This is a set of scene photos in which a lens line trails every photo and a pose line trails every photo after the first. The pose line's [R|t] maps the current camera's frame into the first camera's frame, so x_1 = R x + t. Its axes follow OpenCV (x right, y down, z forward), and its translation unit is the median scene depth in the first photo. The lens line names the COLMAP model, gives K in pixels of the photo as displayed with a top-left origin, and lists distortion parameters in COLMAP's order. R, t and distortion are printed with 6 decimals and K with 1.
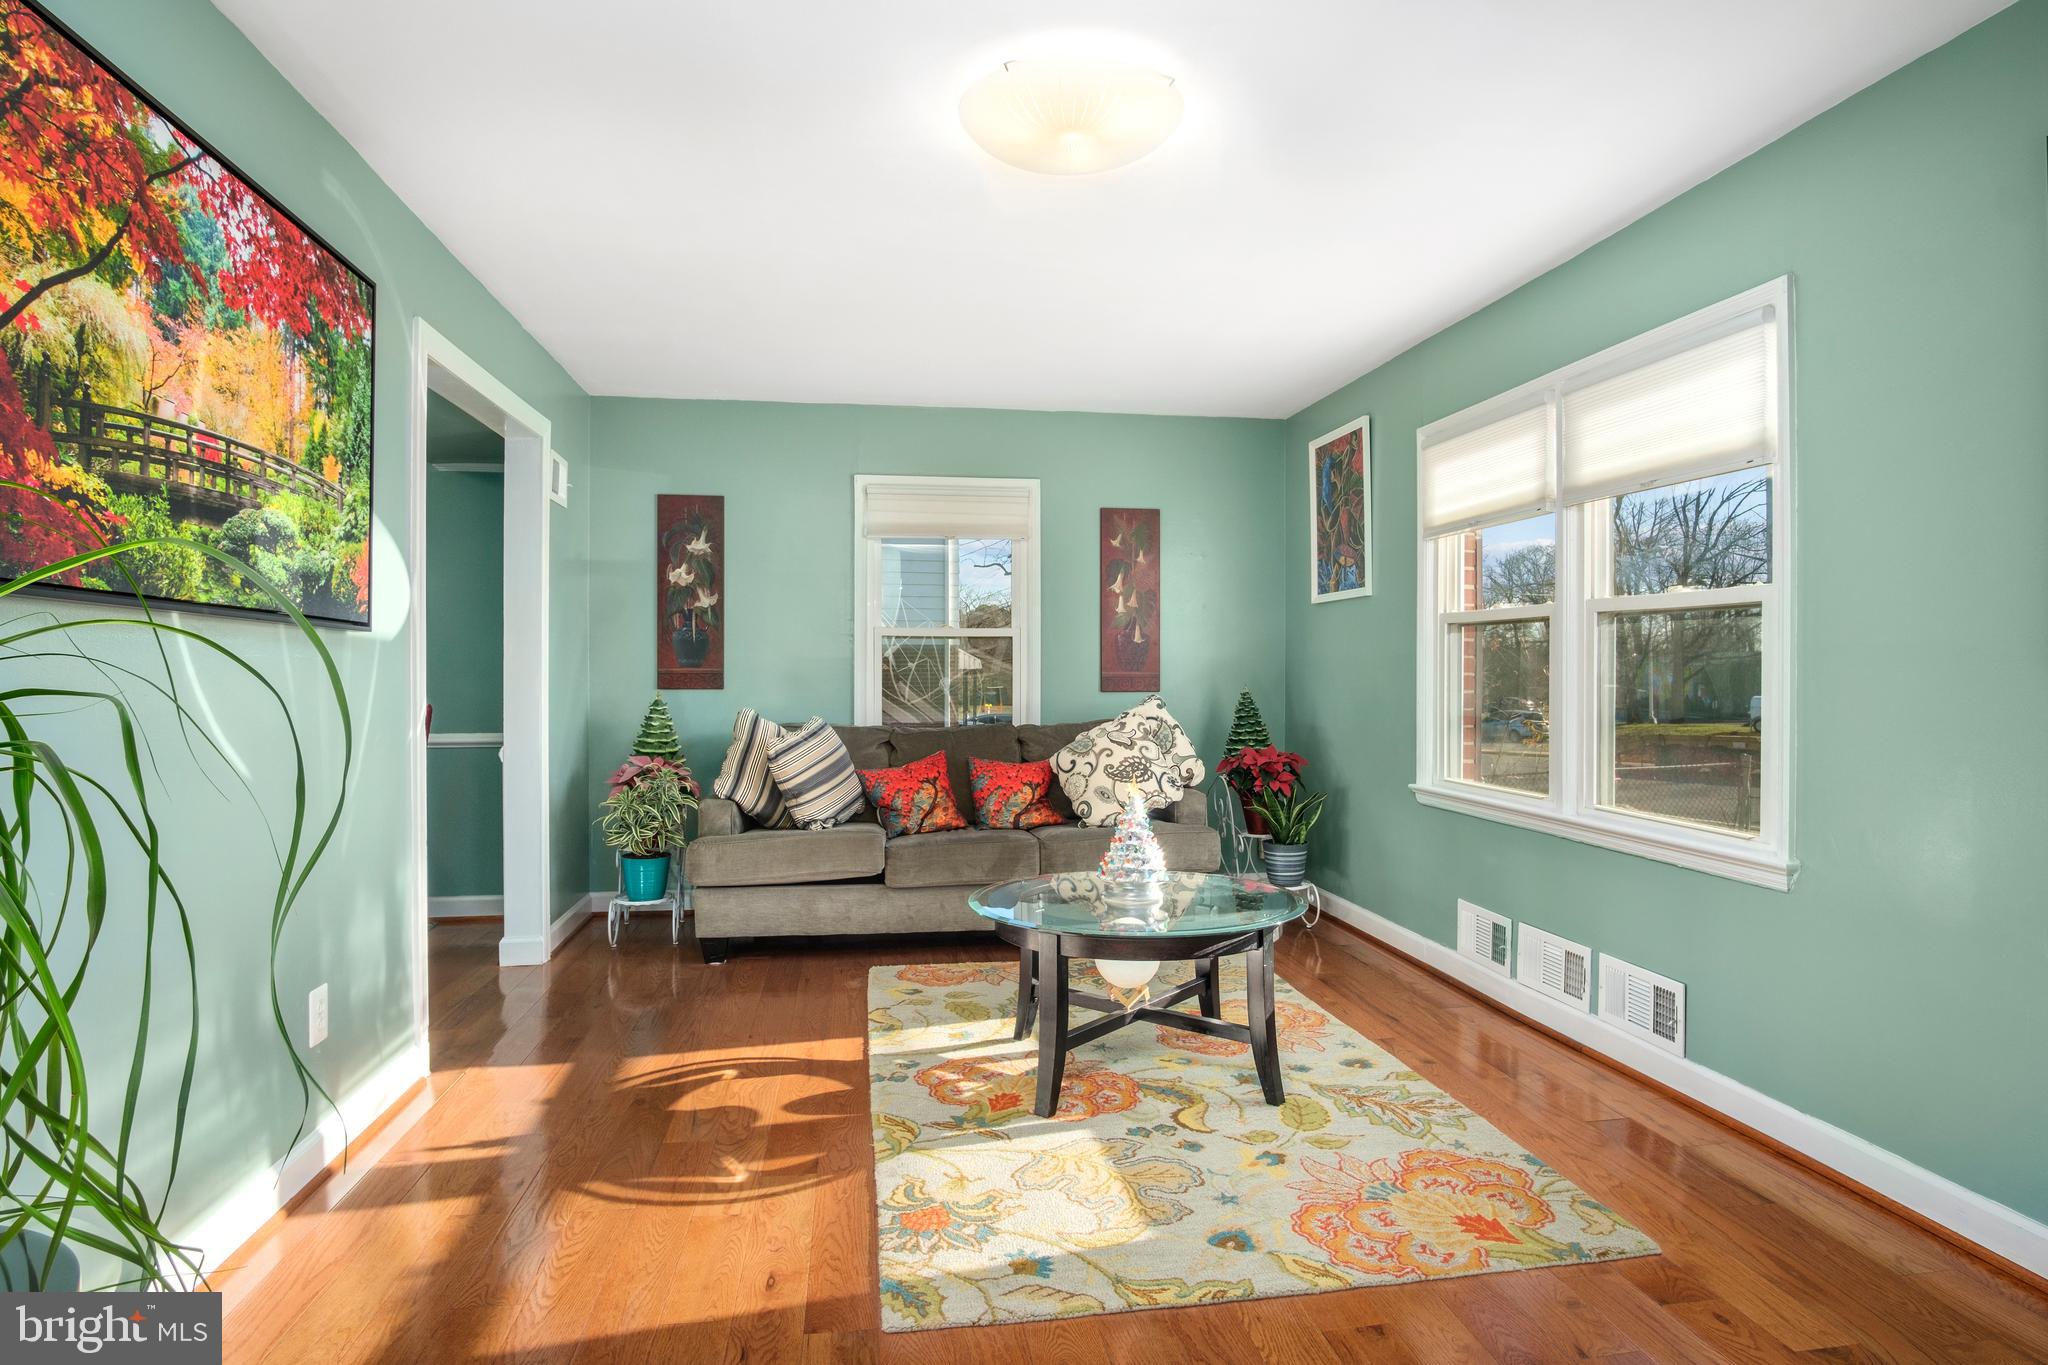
lens RADIAL K [[1100.7, 0, 1024.0], [0, 1100.7, 682.5], [0, 0, 1]] dist [-0.024918, 0.002127]
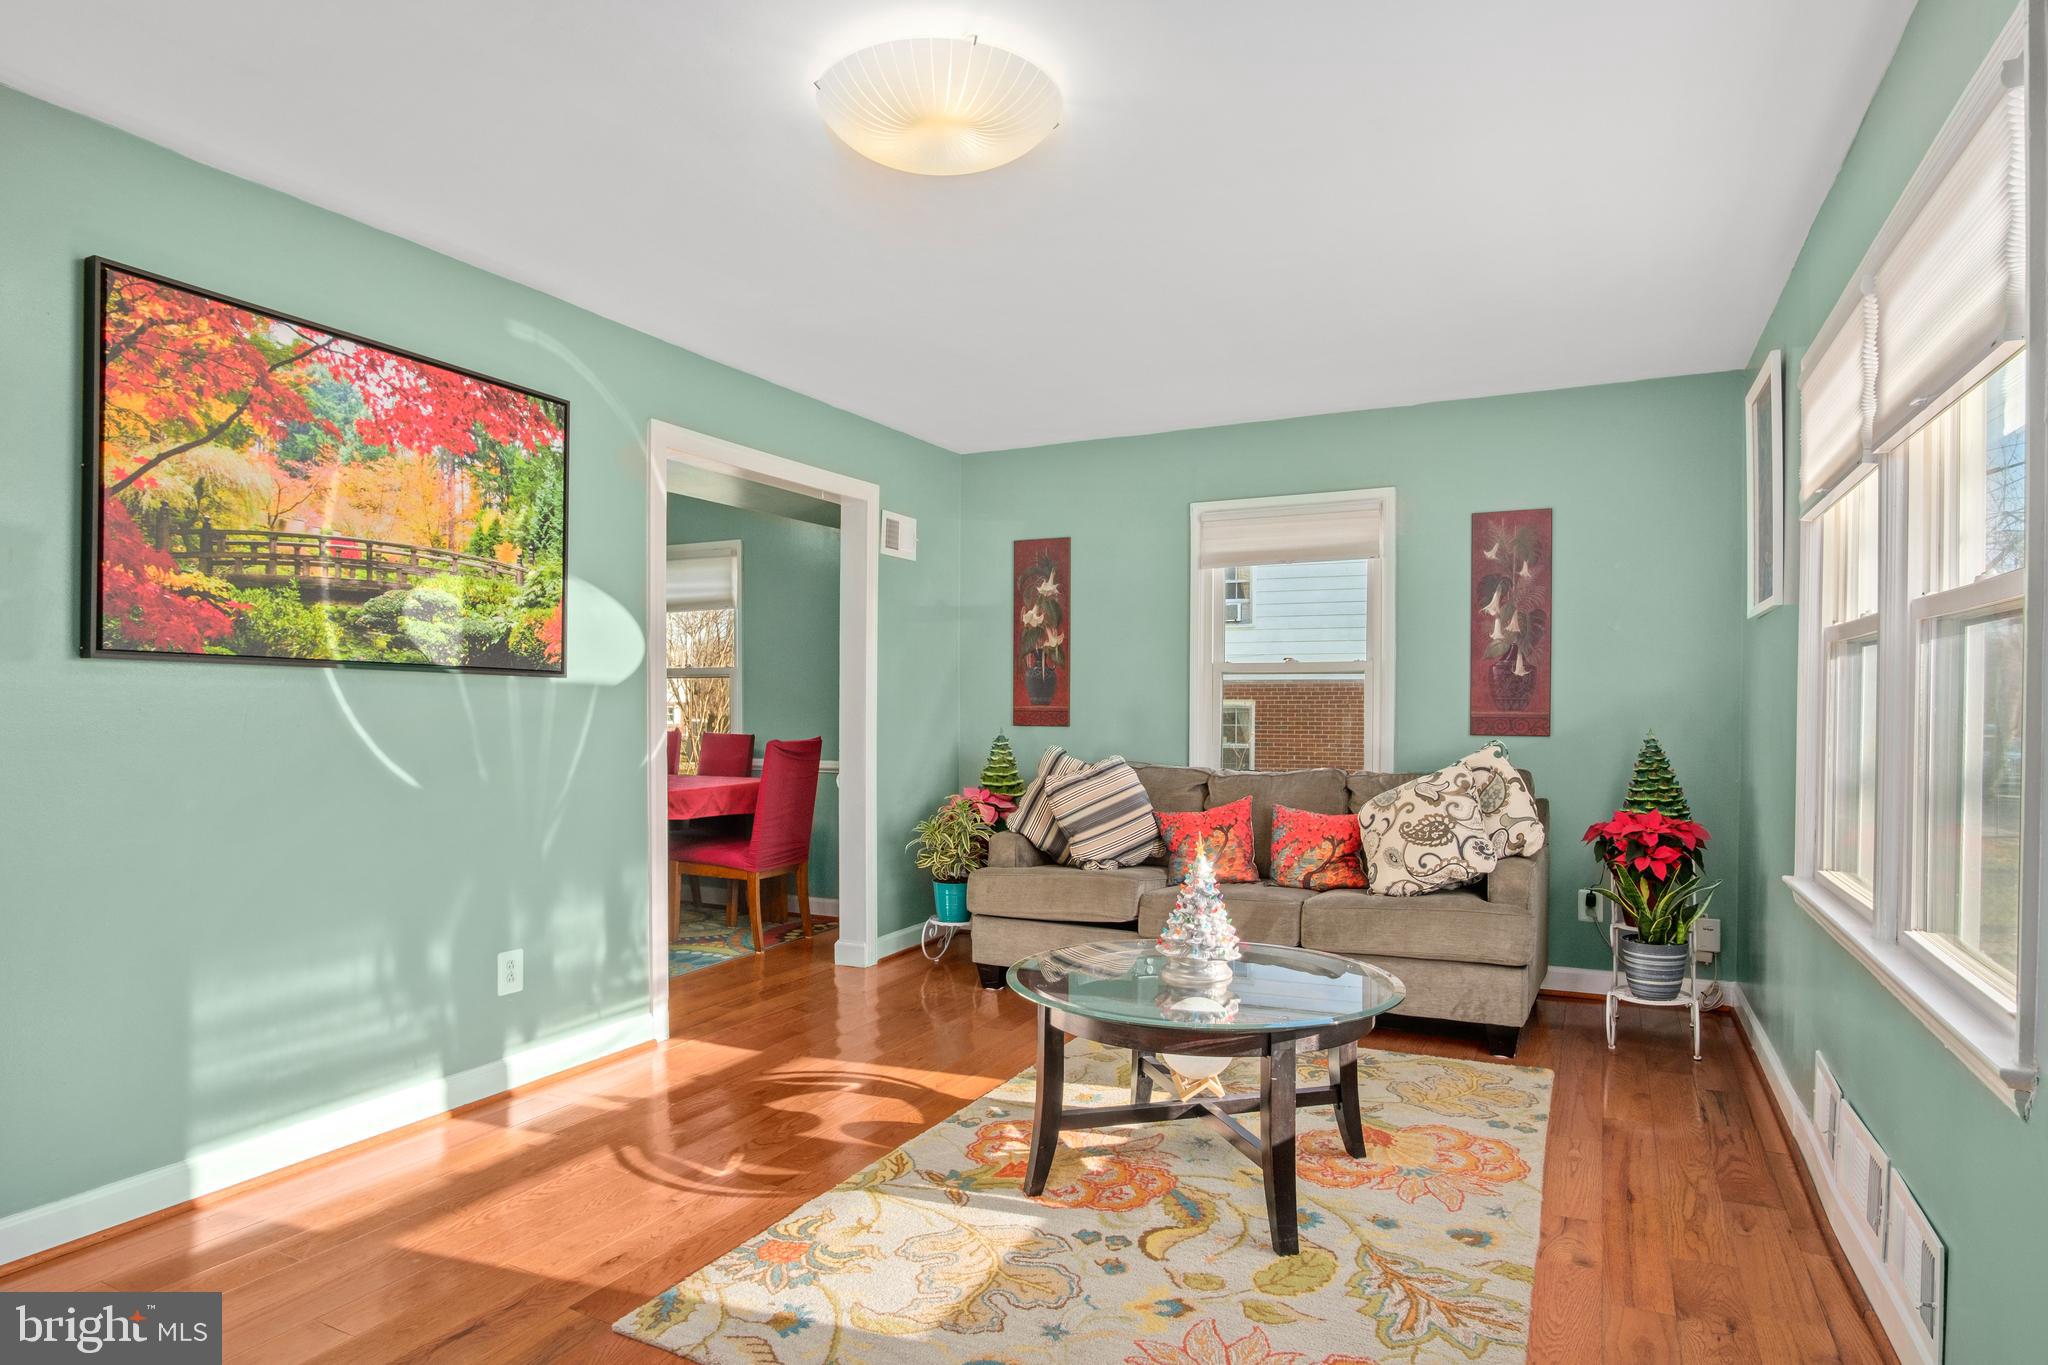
lens RADIAL K [[1121.6, 0, 1031.7], [0, 1121.6, 730.5], [0, 0, 1]] dist [-0.023464, -0.001324]
pose [[0.818586, 0.014708, -0.574196, 0.733270], [-0.008699, 0.999875, 0.013210, -0.008908], [0.574319, -0.005818, 0.818611, 0.309469]]
